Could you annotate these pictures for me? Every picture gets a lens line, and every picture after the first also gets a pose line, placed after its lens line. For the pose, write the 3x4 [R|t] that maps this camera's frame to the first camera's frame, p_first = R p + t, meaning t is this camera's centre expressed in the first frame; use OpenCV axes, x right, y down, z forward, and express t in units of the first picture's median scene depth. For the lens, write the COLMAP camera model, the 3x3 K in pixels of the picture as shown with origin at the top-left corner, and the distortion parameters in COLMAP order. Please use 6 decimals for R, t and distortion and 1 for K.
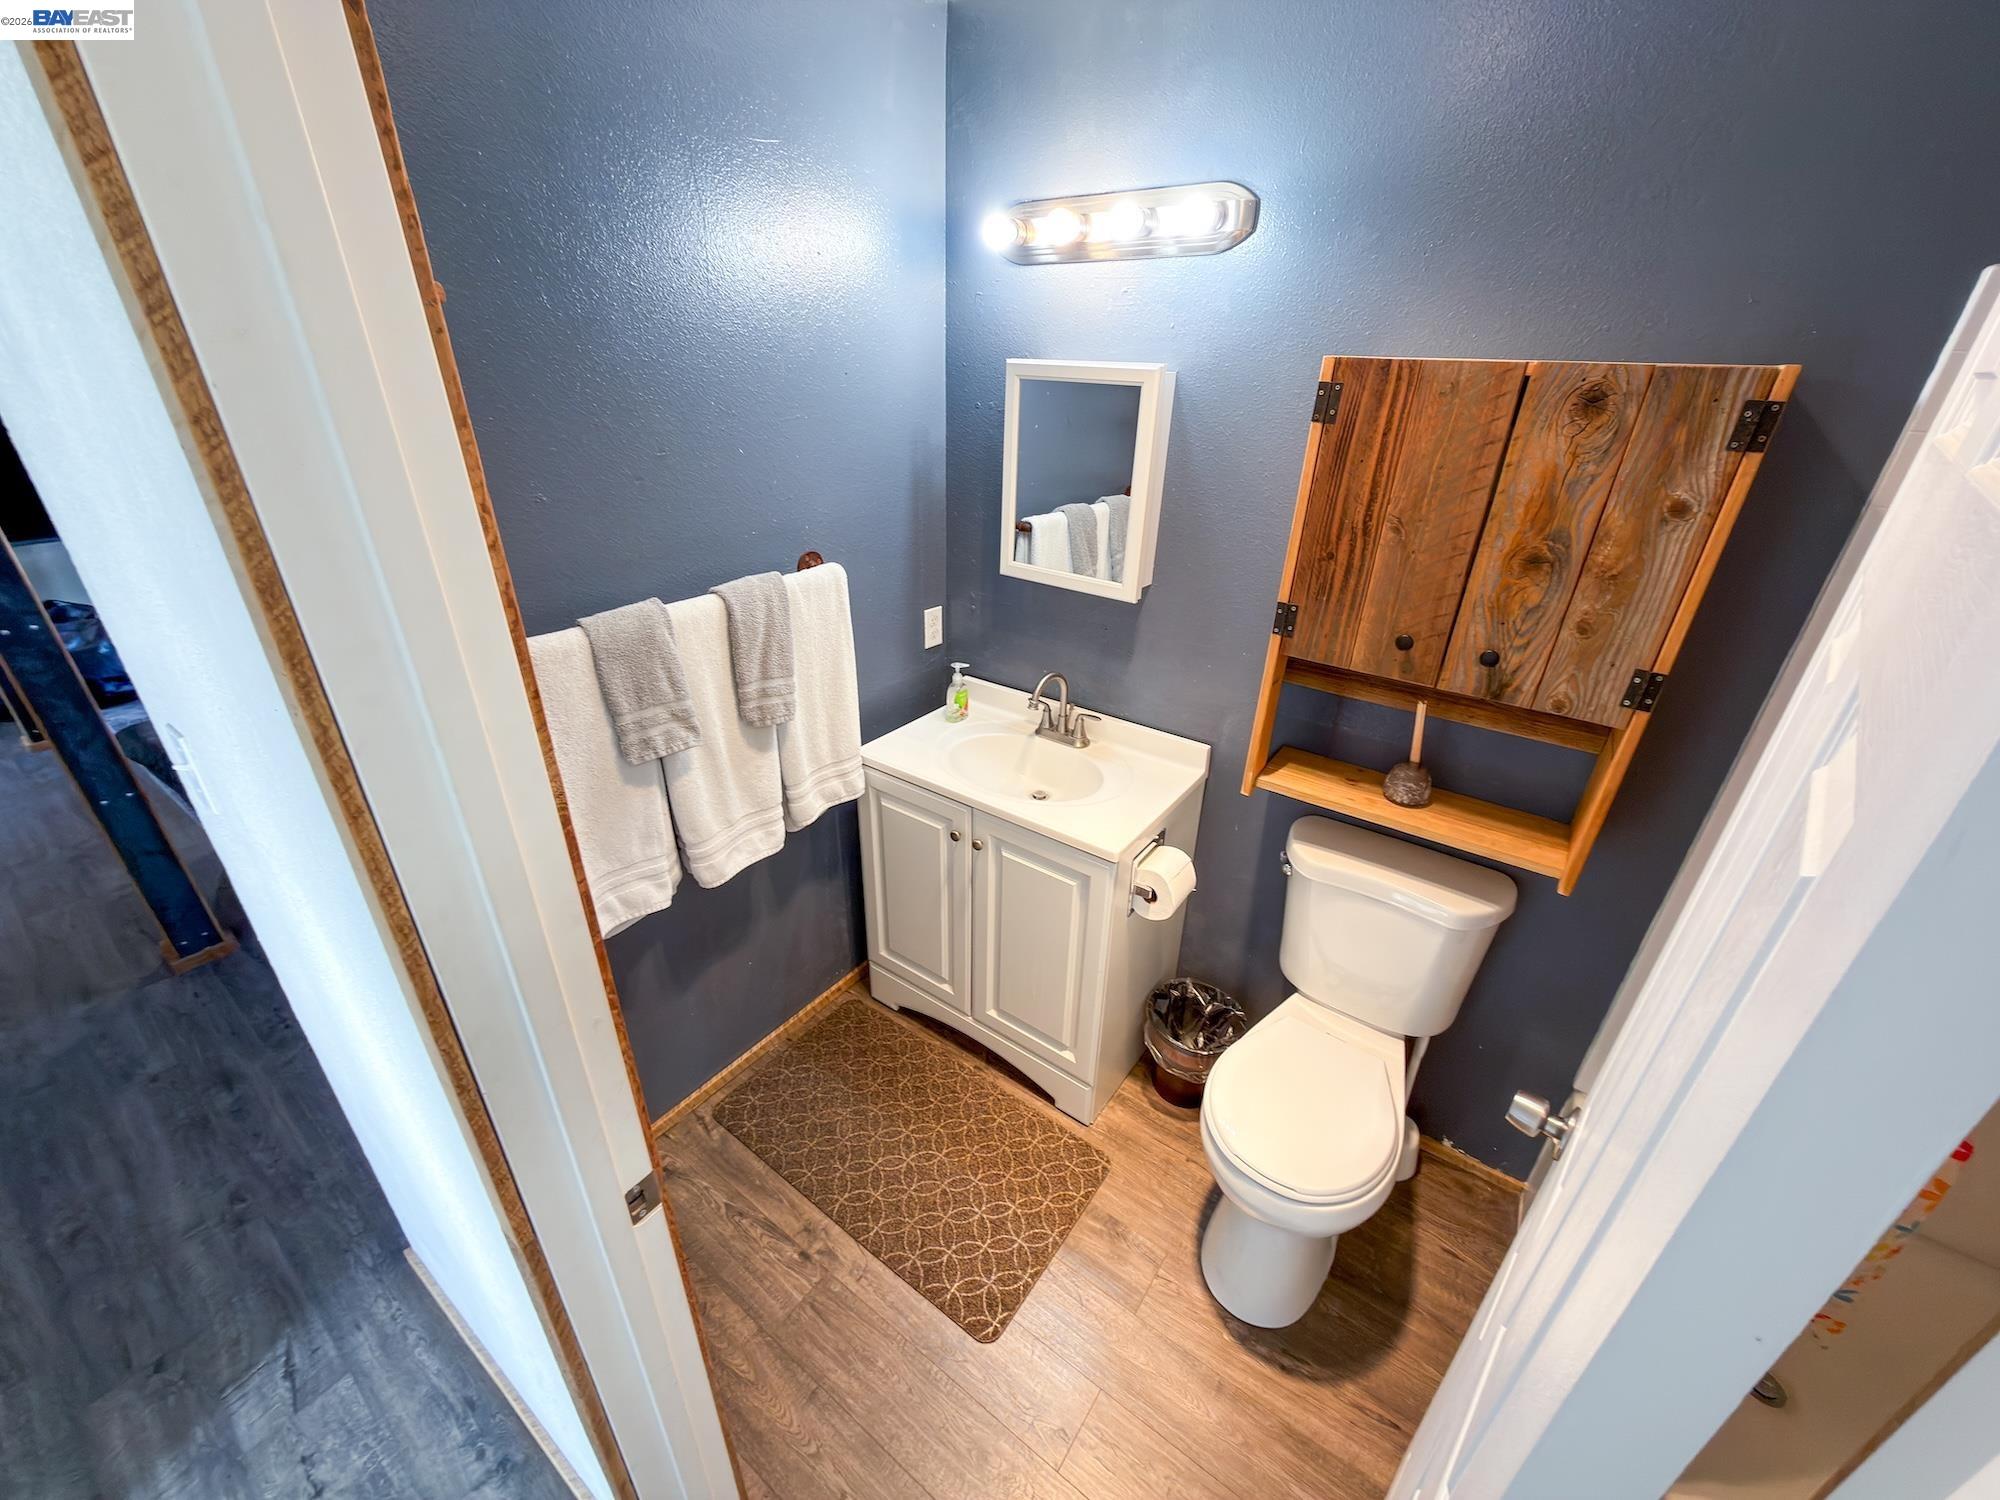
lens RADIAL K [[800.5, 0, 994.8], [0, 800.5, 756.5], [0, 0, 1]] dist [-0.000661, 0.000064]
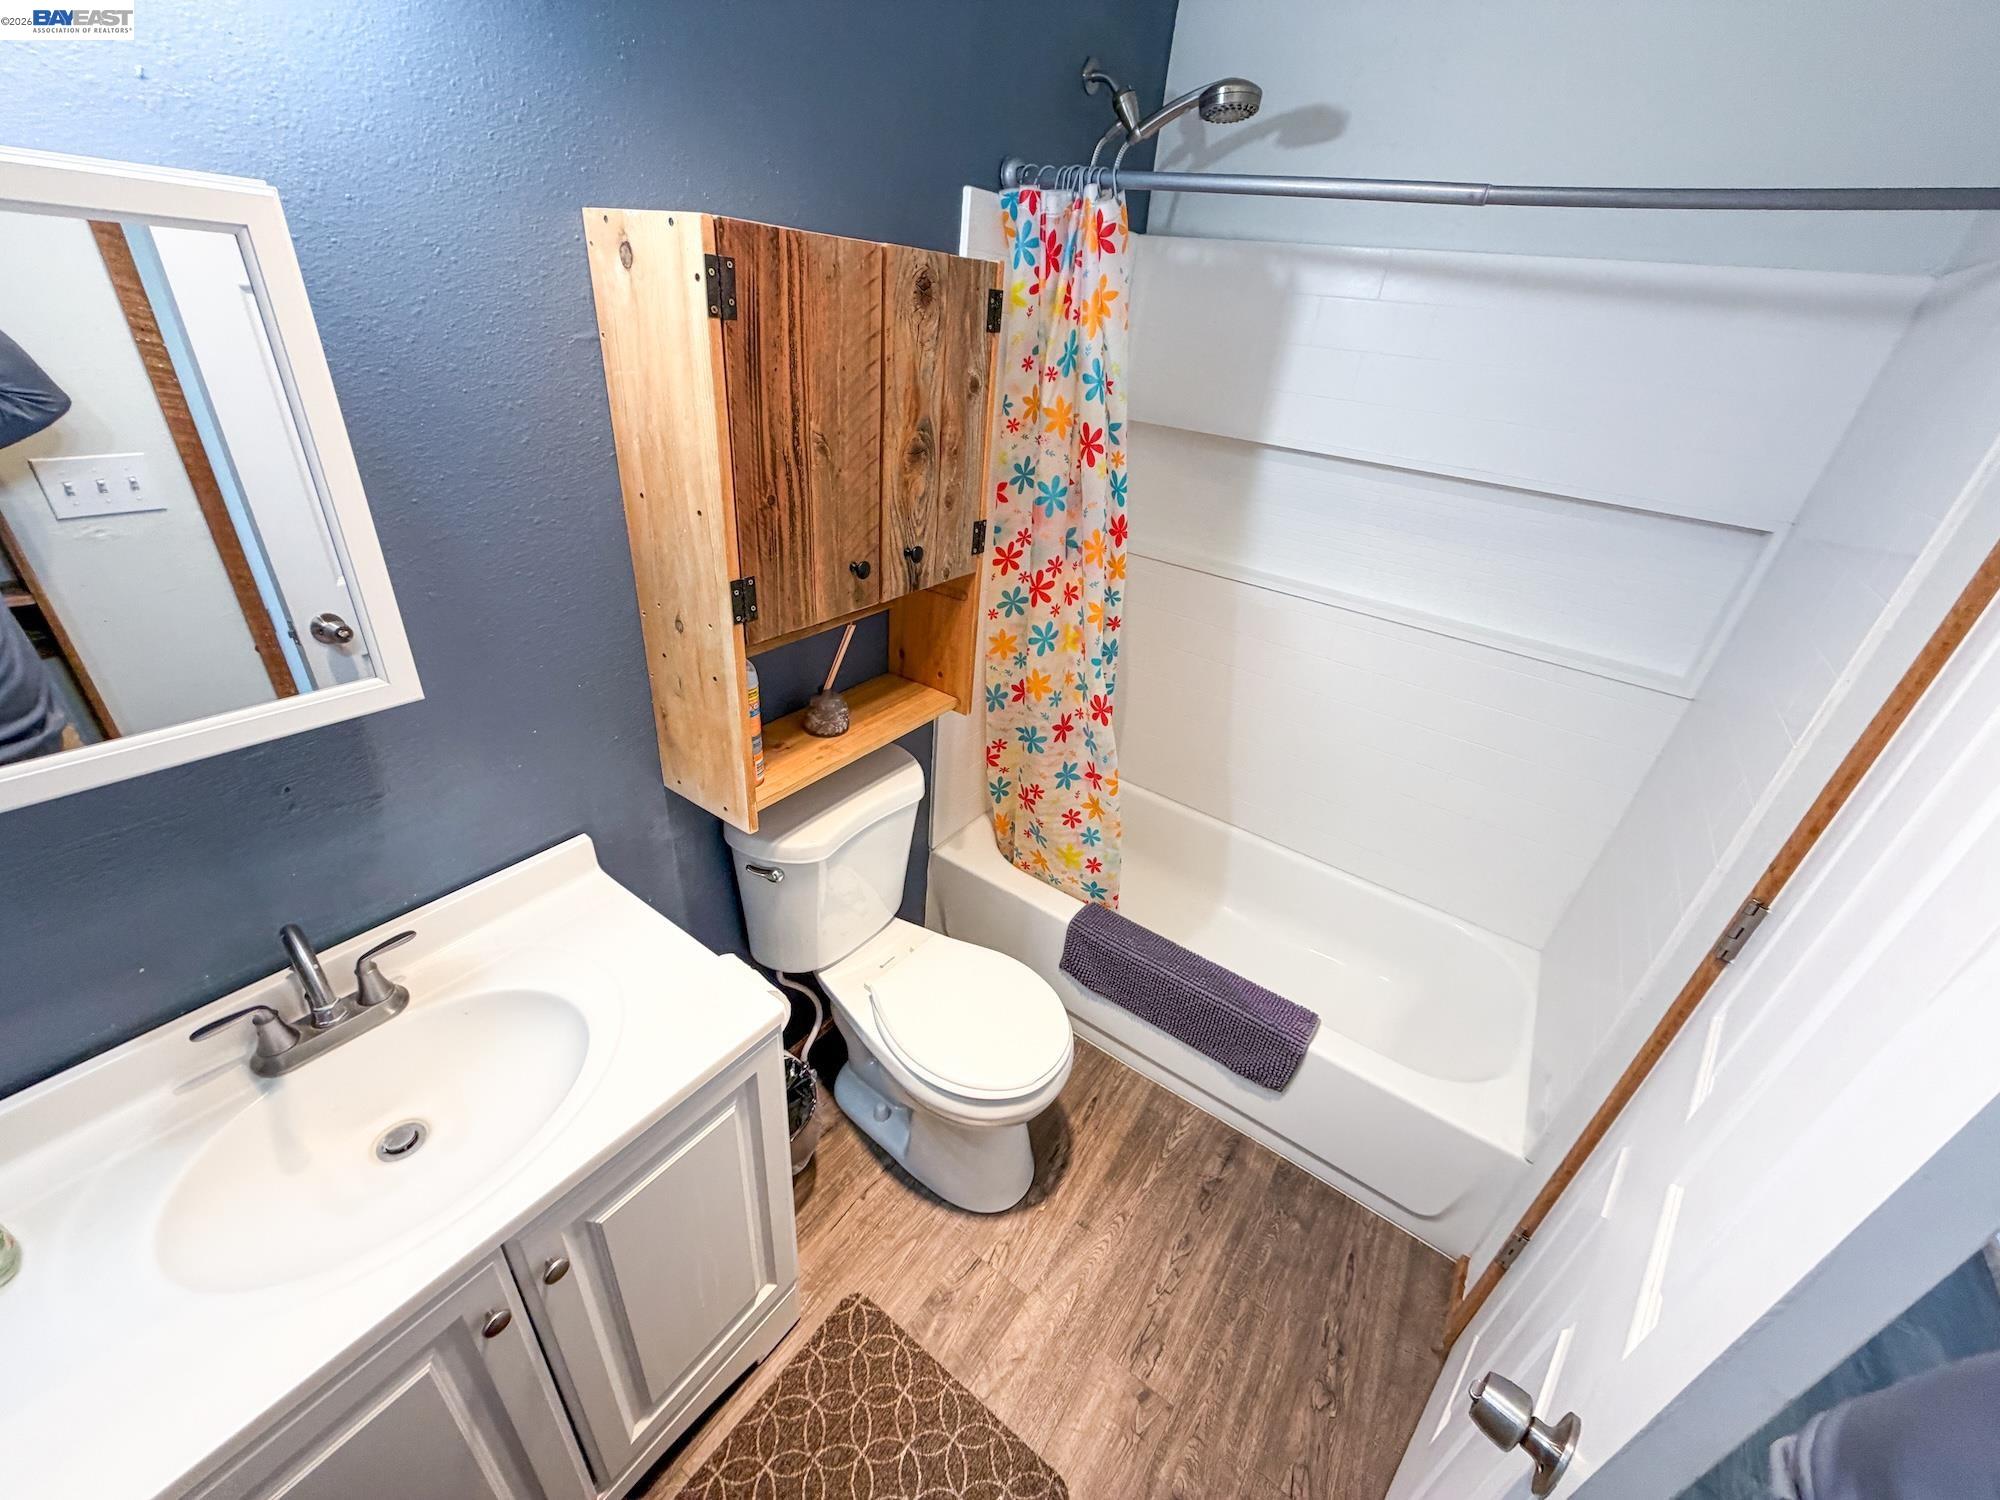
lens RADIAL K [[800.5, 0, 1000.3], [0, 800.5, 751.4], [0, 0, 1]] dist [-0.000661, 0.000064]
pose [[-0.020019, -0.514399, 0.857317, -0.365406], [0.368058, 0.793479, 0.484690, -0.355863], [-0.929587, 0.325245, 0.173444, 0.755467]]
